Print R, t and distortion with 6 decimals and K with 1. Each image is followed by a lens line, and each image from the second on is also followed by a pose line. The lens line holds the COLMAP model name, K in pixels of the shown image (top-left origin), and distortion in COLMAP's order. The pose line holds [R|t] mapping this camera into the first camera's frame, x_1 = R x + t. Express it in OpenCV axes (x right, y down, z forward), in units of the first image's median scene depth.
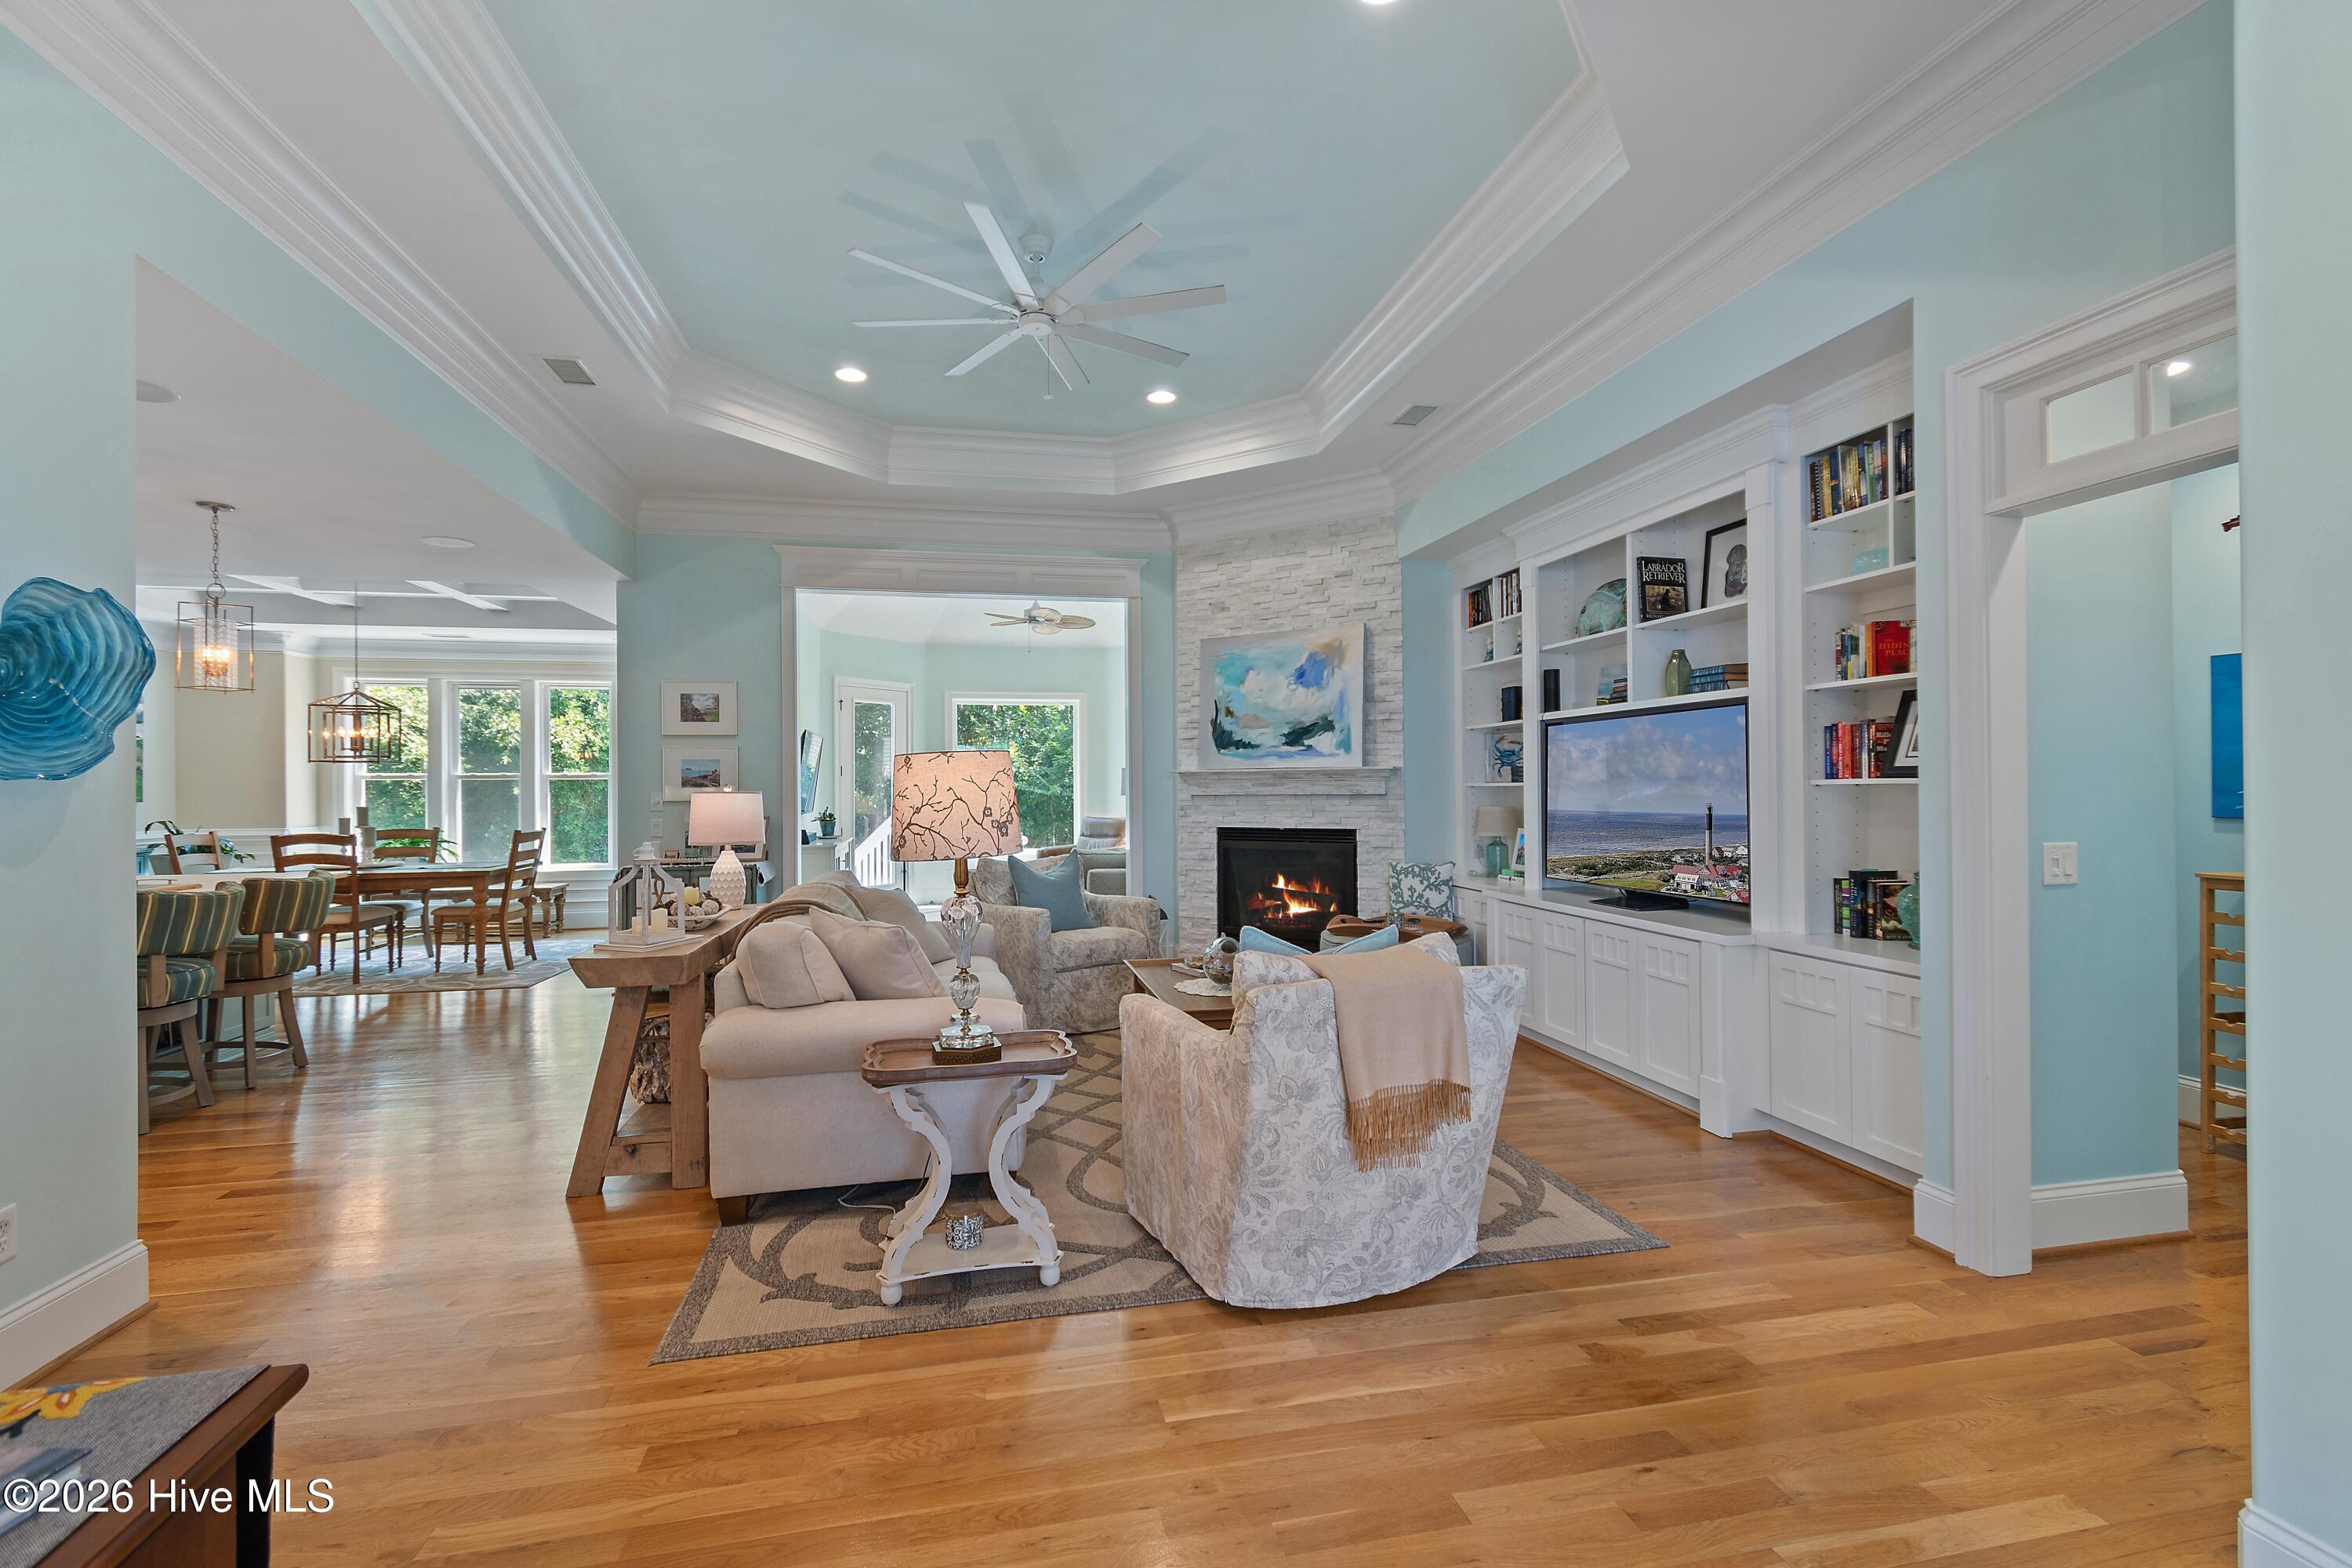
lens RADIAL K [[1039.8, 0, 1185.9], [0, 1039.8, 783.9], [0, 0, 1]] dist [0.001293, 0.000256]
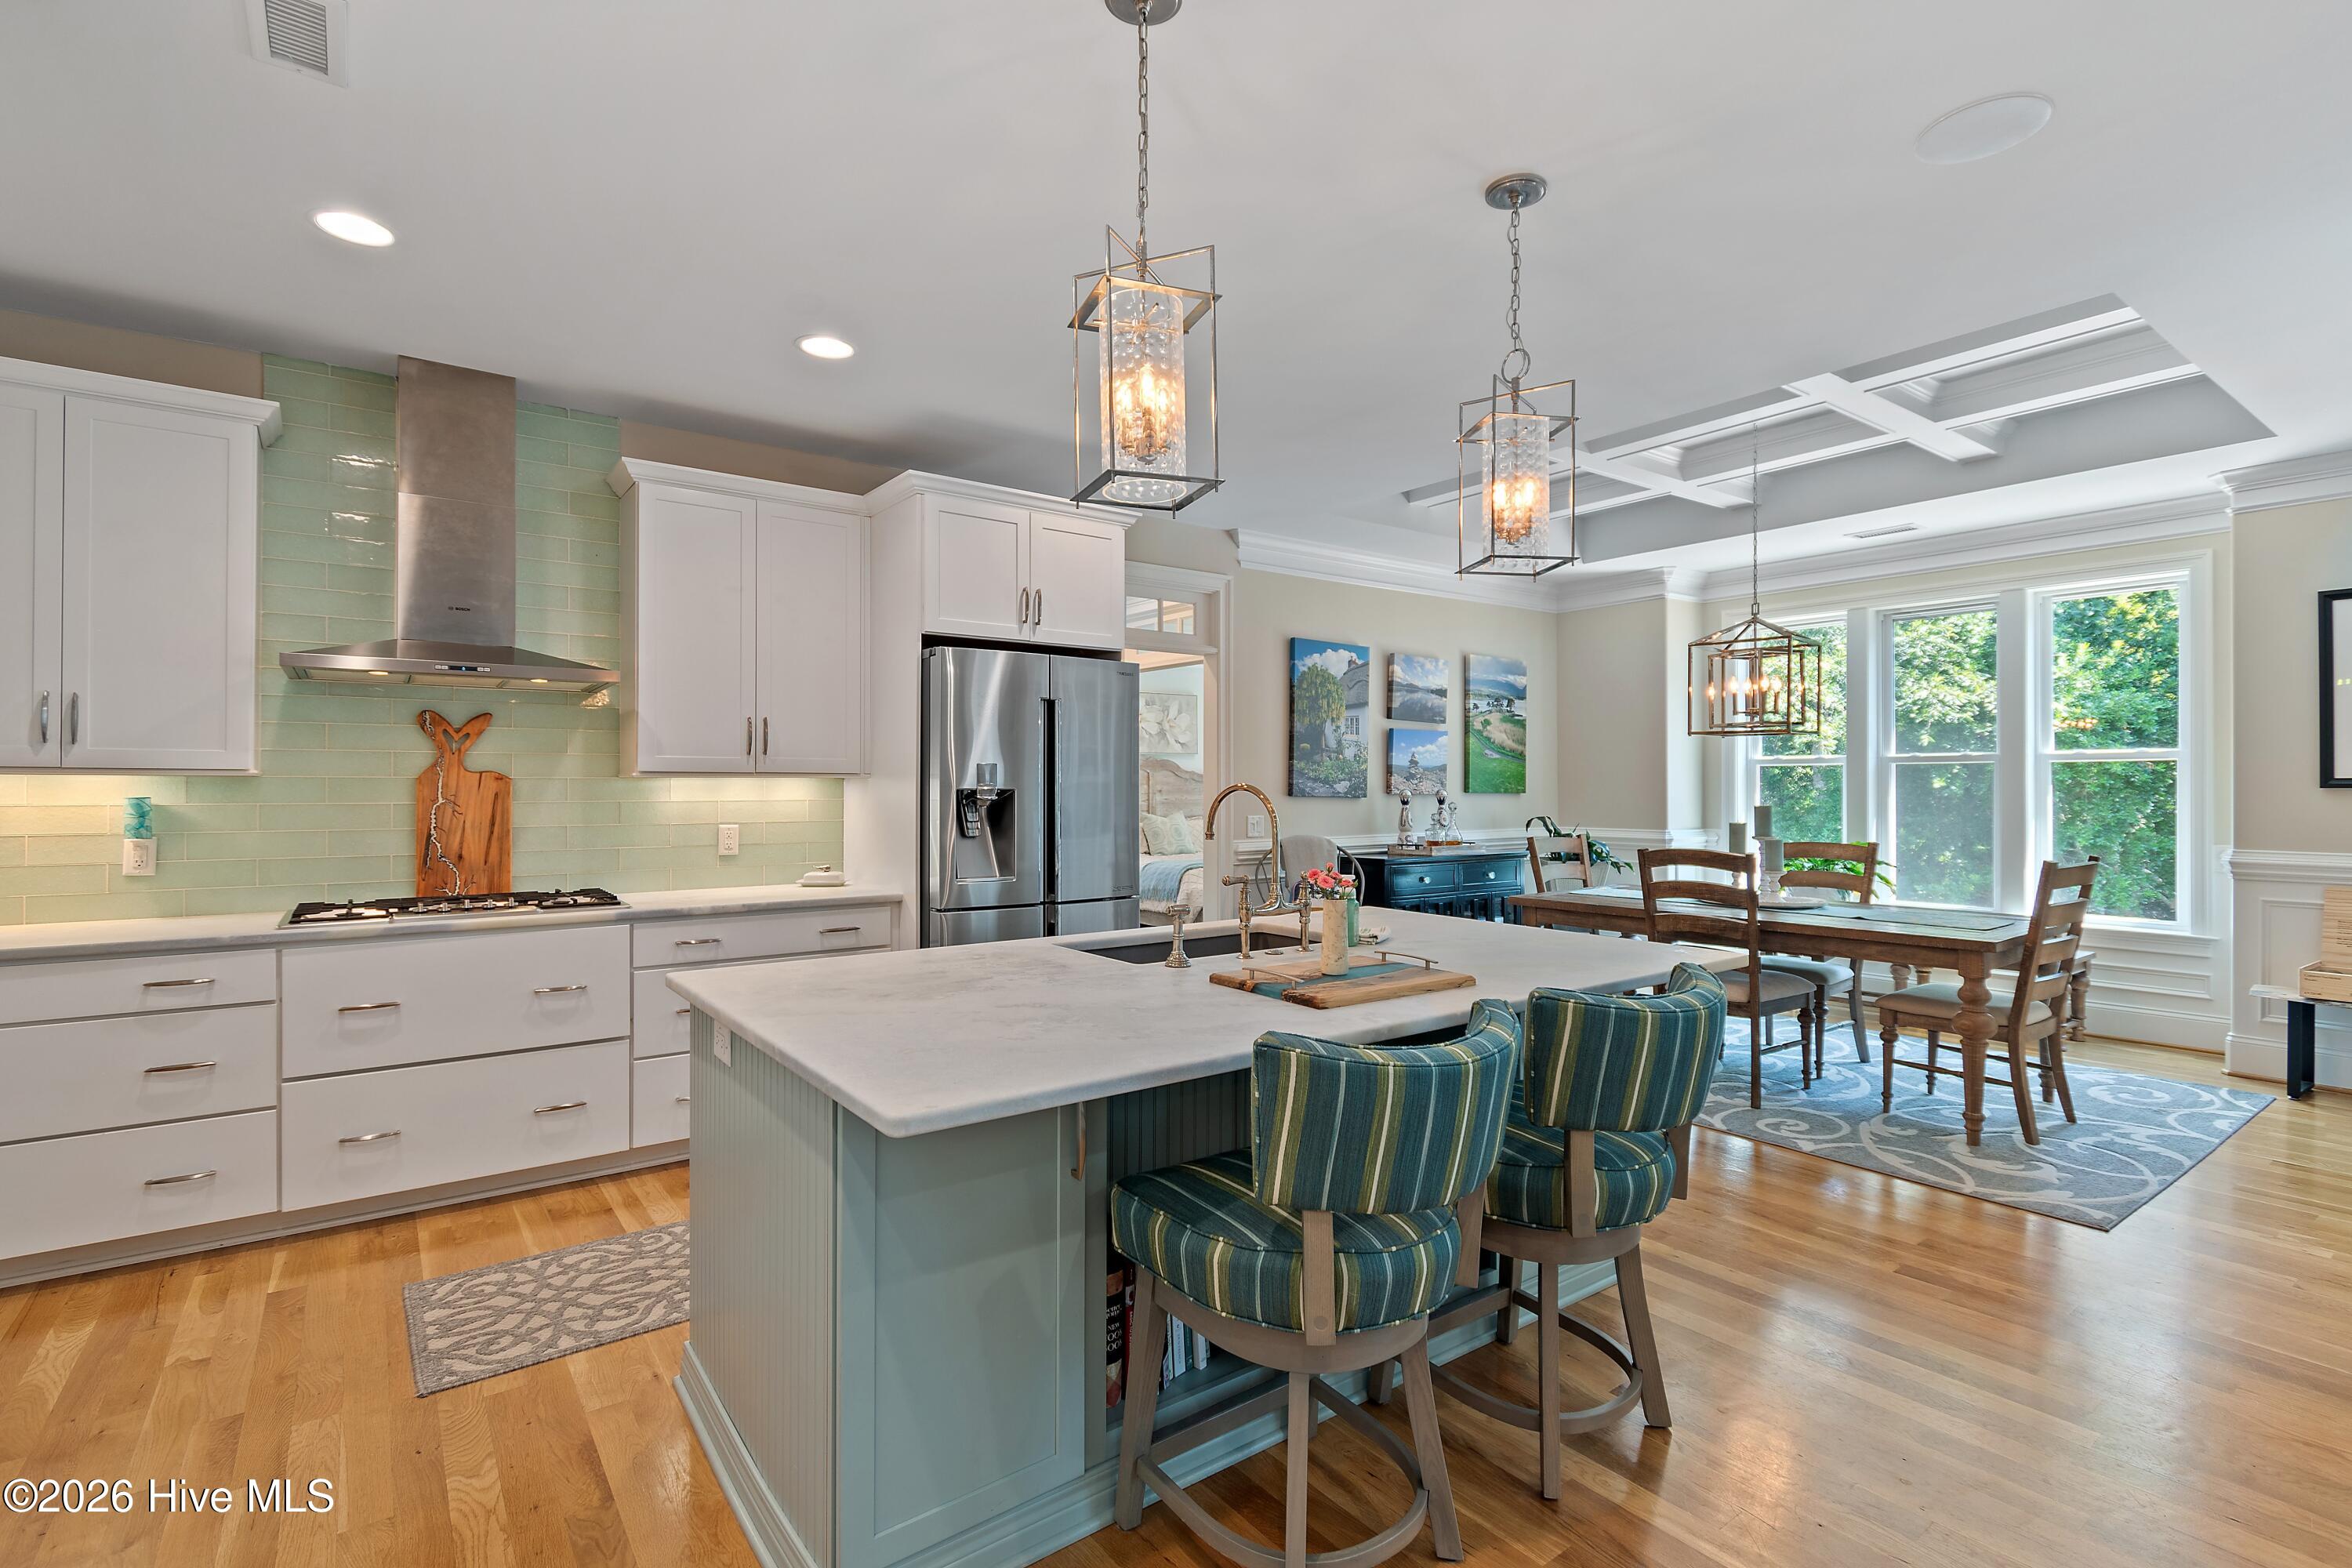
lens RADIAL K [[1097.1, 0, 1176.1], [0, 1097.1, 771.7], [0, 0, 1]] dist [0.000686, -0.000083]
pose [[0.408889, -0.002296, -0.912581, -0.339048], [0.000198, 0.999997, -0.002427, 0.002882], [0.912584, 0.000811, 0.408889, 0.415918]]
